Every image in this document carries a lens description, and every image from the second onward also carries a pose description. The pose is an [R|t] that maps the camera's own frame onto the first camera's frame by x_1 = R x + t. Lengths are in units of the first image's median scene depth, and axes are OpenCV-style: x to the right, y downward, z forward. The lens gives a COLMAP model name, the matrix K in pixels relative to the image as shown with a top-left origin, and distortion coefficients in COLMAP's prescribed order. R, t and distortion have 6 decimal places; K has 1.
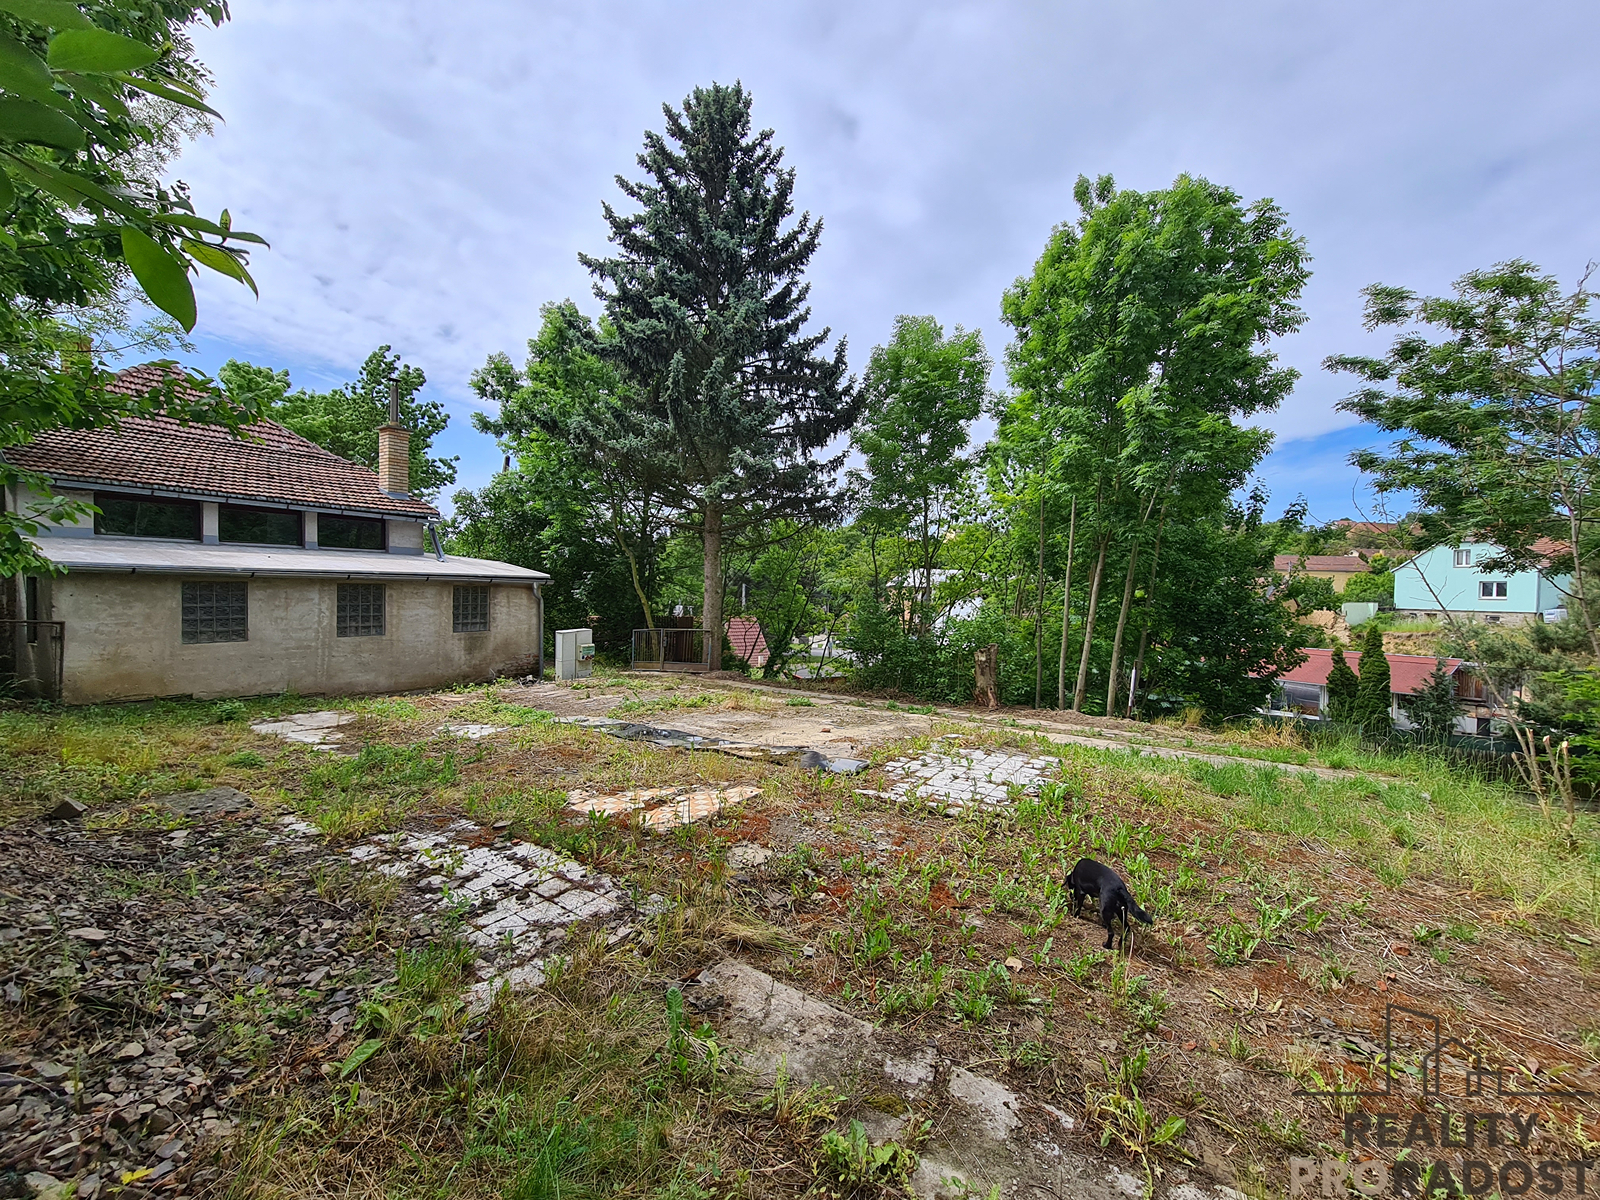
lens RADIAL K [[654.6, 0, 800.0], [0, 654.6, 600.0], [0, 0, 1]] dist [-0.000072, -0.000144]
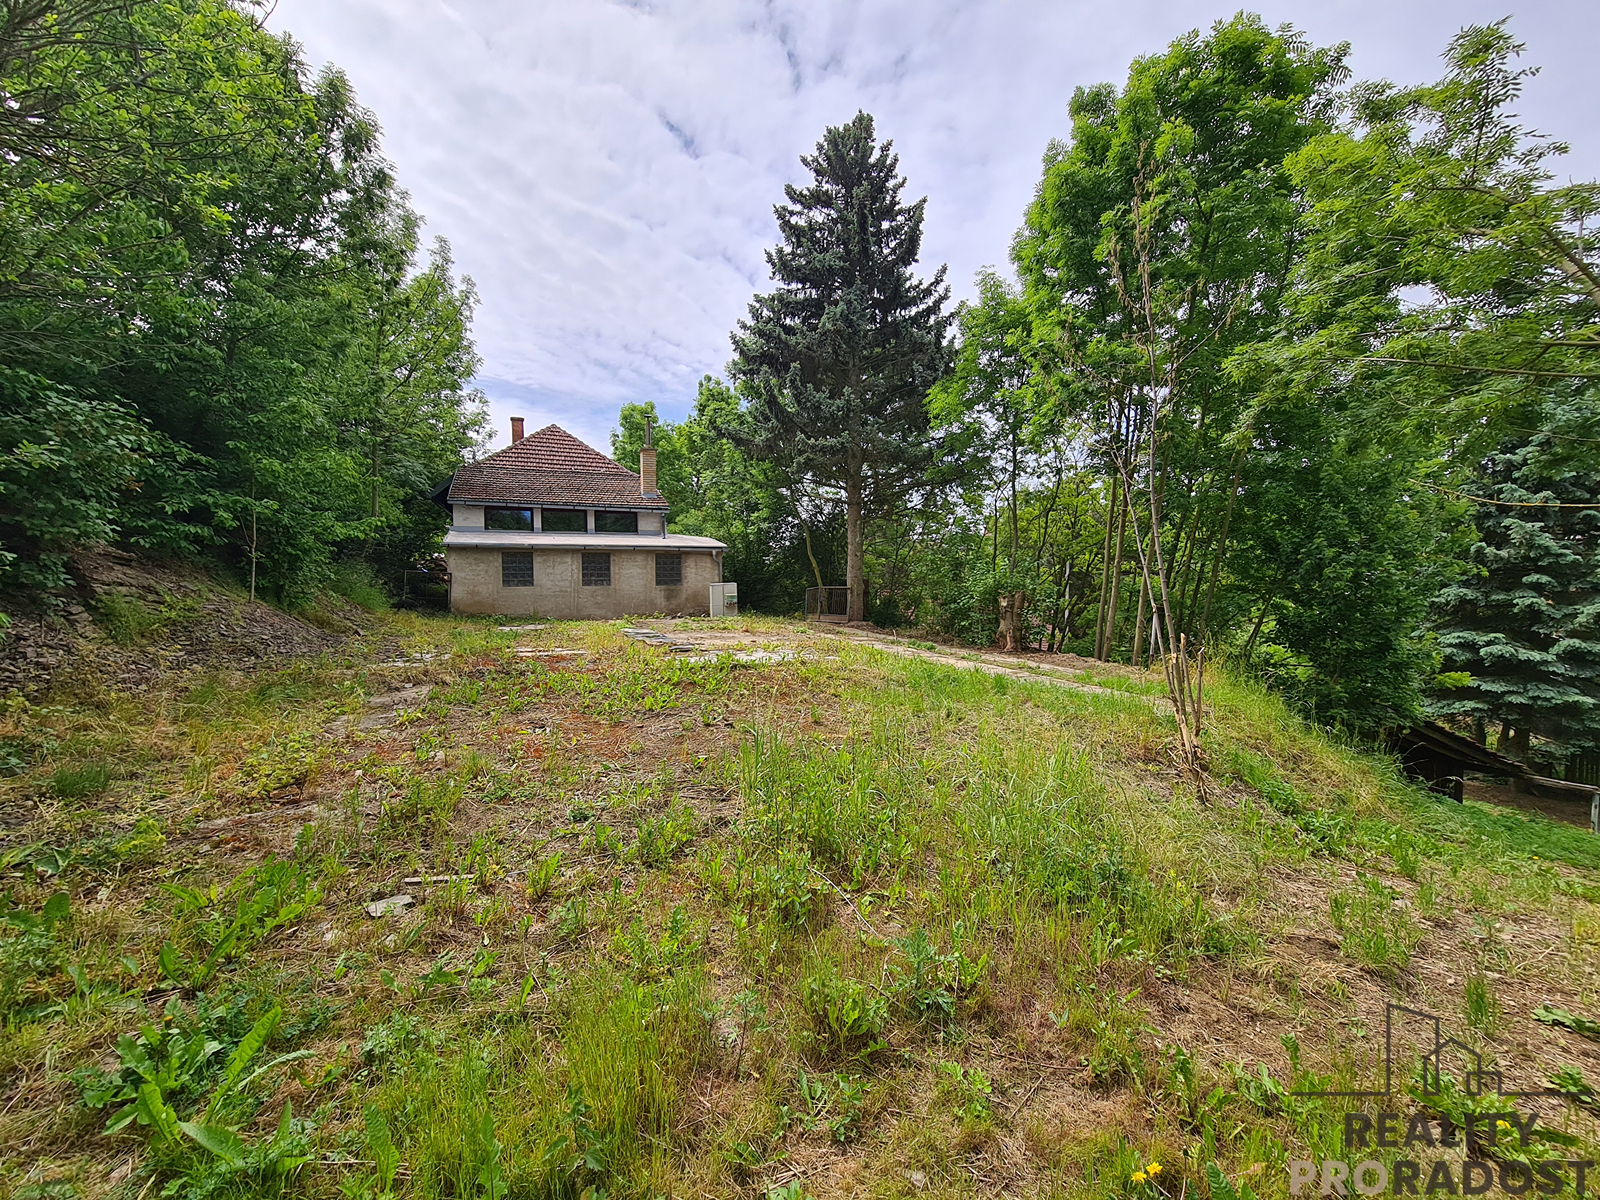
lens RADIAL K [[654.6, 0, 800.0], [0, 654.6, 600.0], [0, 0, 1]] dist [-0.000072, -0.000144]
pose [[0.837160, 0.002416, -0.546952, 0.568837], [0.009147, 0.999789, 0.018417, 0.060699], [0.546881, -0.020421, 0.836961, -0.051894]]
